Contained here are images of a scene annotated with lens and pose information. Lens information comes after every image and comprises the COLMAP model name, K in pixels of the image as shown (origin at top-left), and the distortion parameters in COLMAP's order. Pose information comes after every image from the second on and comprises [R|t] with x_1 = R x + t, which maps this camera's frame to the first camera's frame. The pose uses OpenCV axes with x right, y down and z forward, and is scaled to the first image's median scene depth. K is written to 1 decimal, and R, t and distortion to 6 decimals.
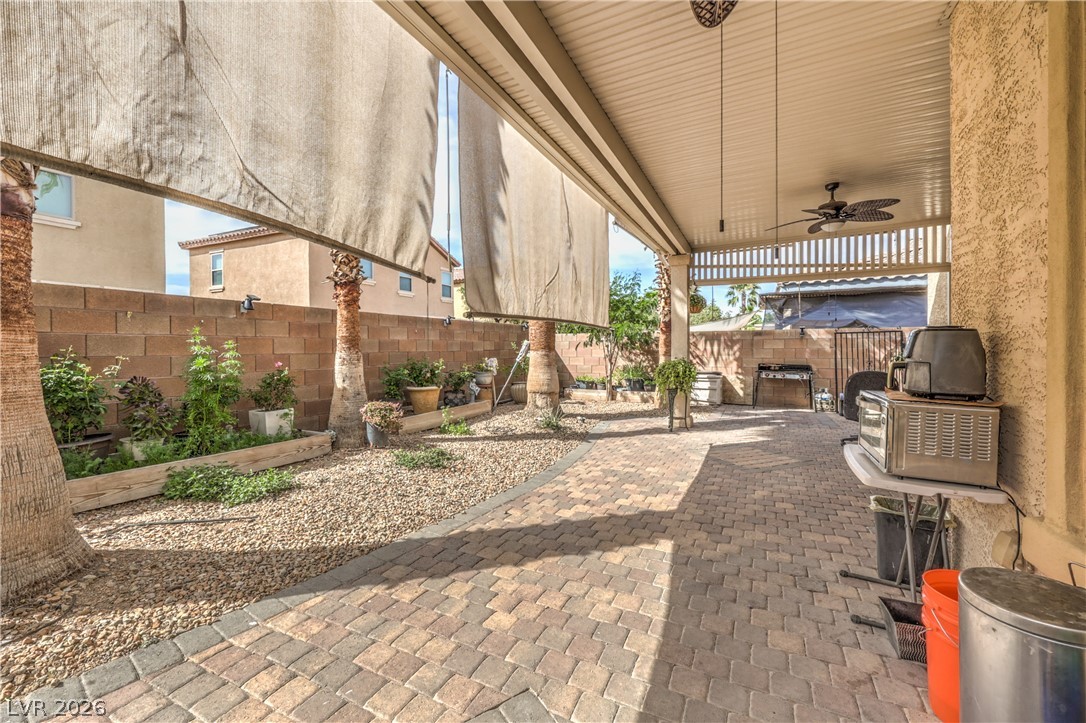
lens RADIAL K [[435.7, 0, 555.4], [0, 435.7, 356.2], [0, 0, 1]] dist [-0.000155, 0.000127]
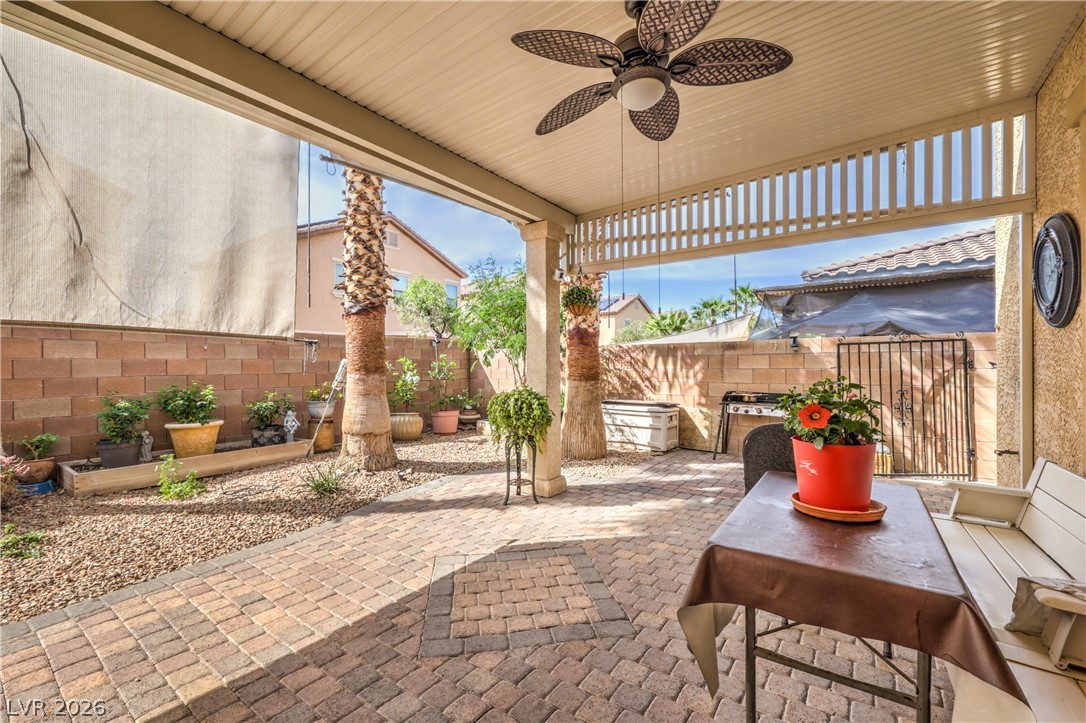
lens RADIAL K [[450.1, 0, 541.8], [0, 450.1, 363.3], [0, 0, 1]] dist [-0.003604, -0.000350]
pose [[0.982180, -0.002832, -0.187919, 0.390026], [-0.000752, 0.999819, -0.019001, -0.015163], [0.187939, 0.018804, 0.982001, 0.332338]]
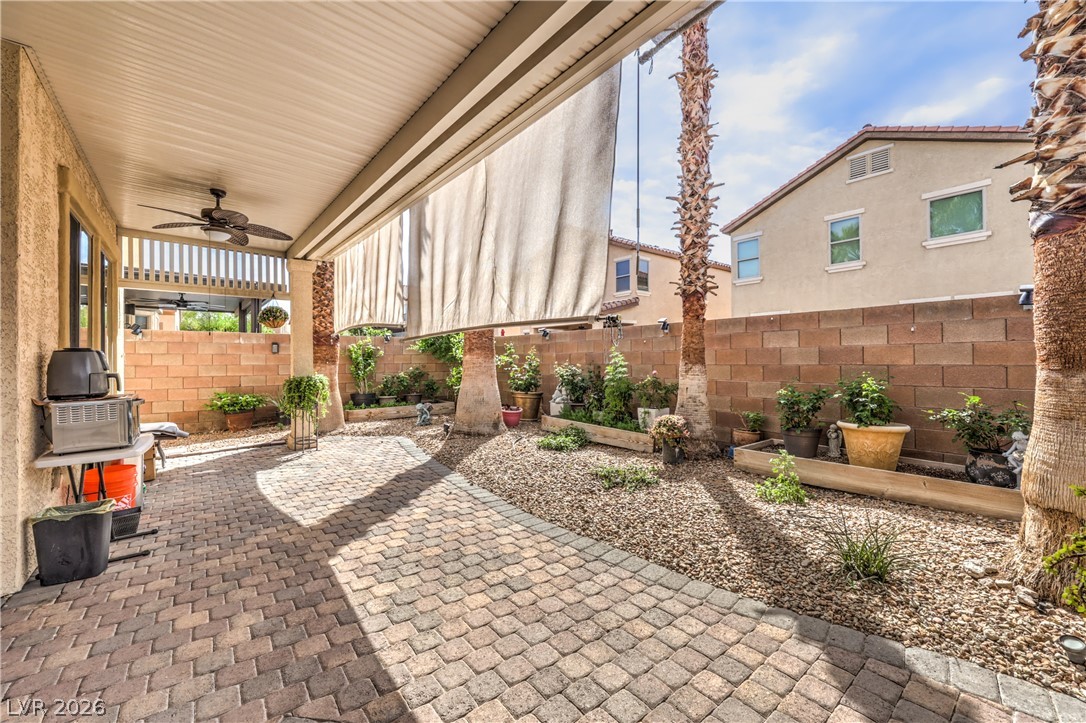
lens RADIAL K [[436.8, 0, 542.7], [0, 436.8, 356.4], [0, 0, 1]] dist [-0.001517, -0.000020]
pose [[-0.443181, -0.001655, -0.896431, 0.398358], [-0.009621, 0.999949, 0.002911, -0.017905], [0.896381, 0.009915, -0.443175, 0.794309]]
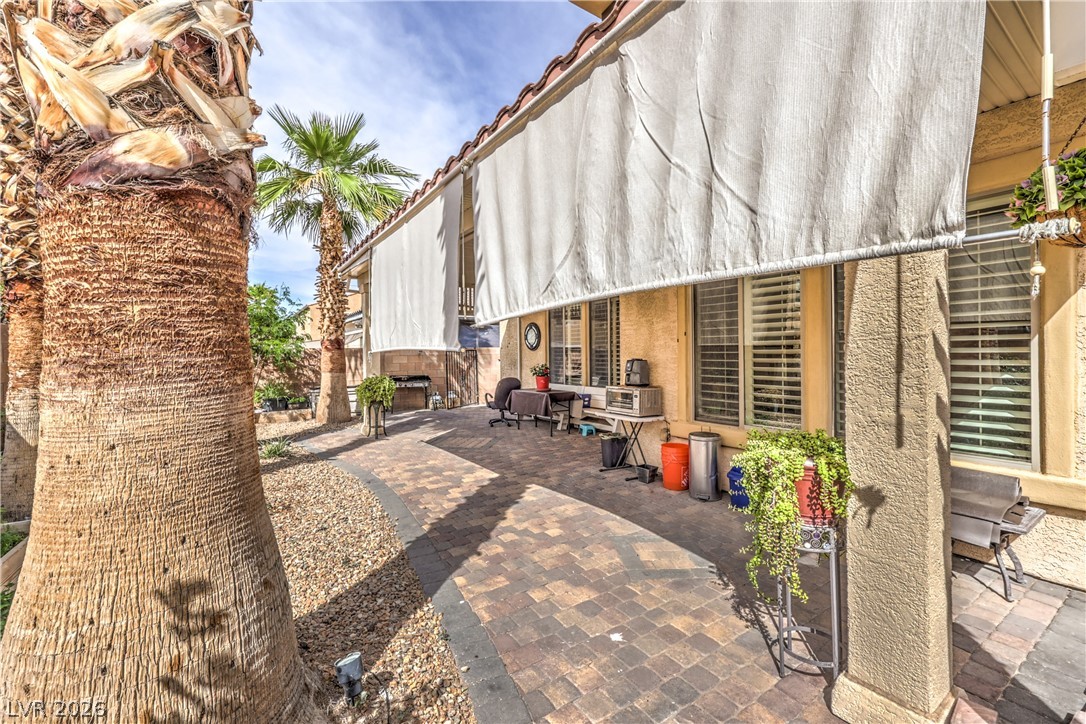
lens RADIAL K [[439.7, 0, 543.0], [0, 439.7, 362.0], [0, 0, 1]] dist [0.002118, 0.000370]
pose [[0.507385, -0.015664, 0.861577, -0.439984], [0.023824, 0.999708, 0.004145, -0.019125], [-0.861390, 0.018423, 0.507610, 0.038973]]
